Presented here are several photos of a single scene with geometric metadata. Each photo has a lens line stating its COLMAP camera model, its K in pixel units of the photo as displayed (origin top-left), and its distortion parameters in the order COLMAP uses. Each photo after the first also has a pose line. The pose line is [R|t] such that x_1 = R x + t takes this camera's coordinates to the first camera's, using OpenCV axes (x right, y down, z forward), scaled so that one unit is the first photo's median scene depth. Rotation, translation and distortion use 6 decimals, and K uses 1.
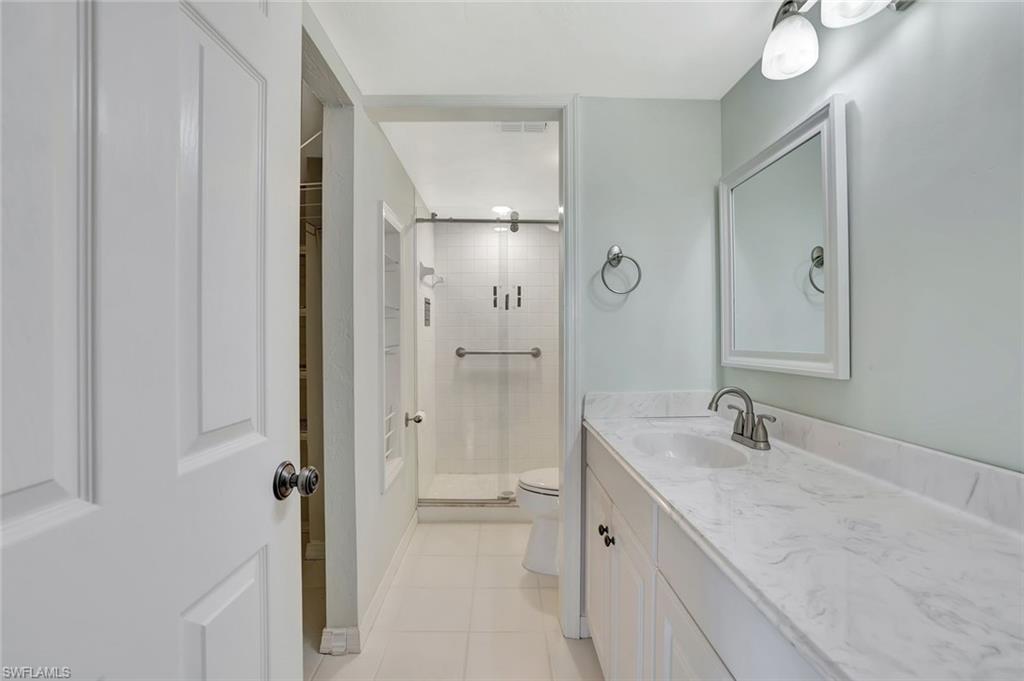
lens RADIAL K [[426.9, 0, 510.5], [0, 426.9, 334.0], [0, 0, 1]] dist [-0.001486, 0.000203]
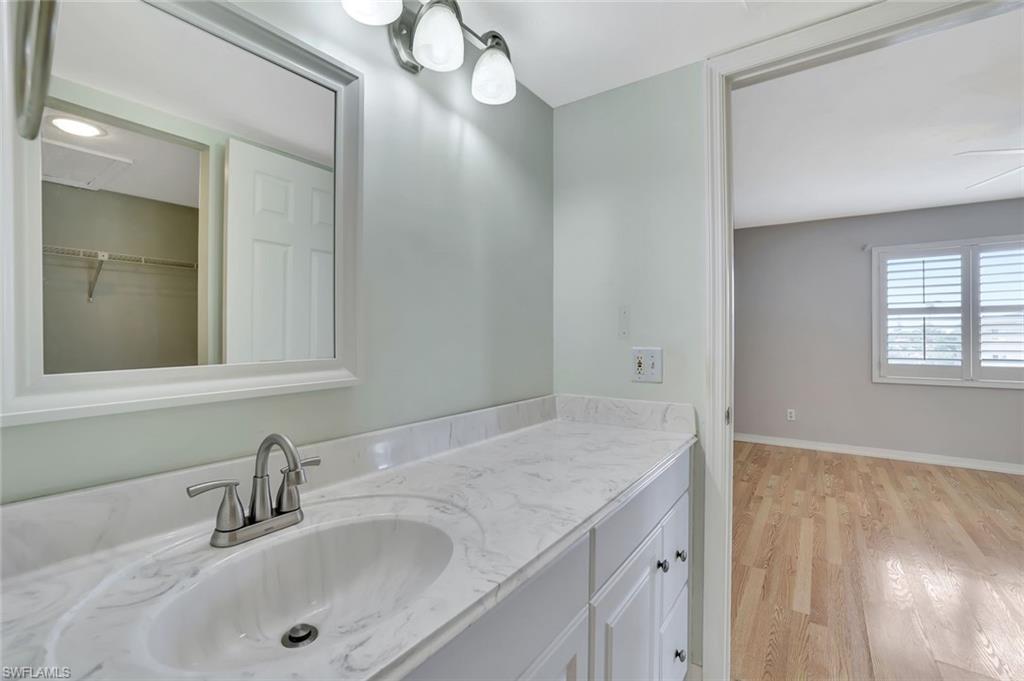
lens RADIAL K [[426.9, 0, 512.9], [0, 426.9, 338.3], [0, 0, 1]] dist [-0.001486, 0.000203]
pose [[-0.784180, -0.000927, 0.620533, -0.070774], [0.000284, 0.999998, 0.001853, 0.004052], [-0.620534, 0.001630, -0.784178, 1.783941]]
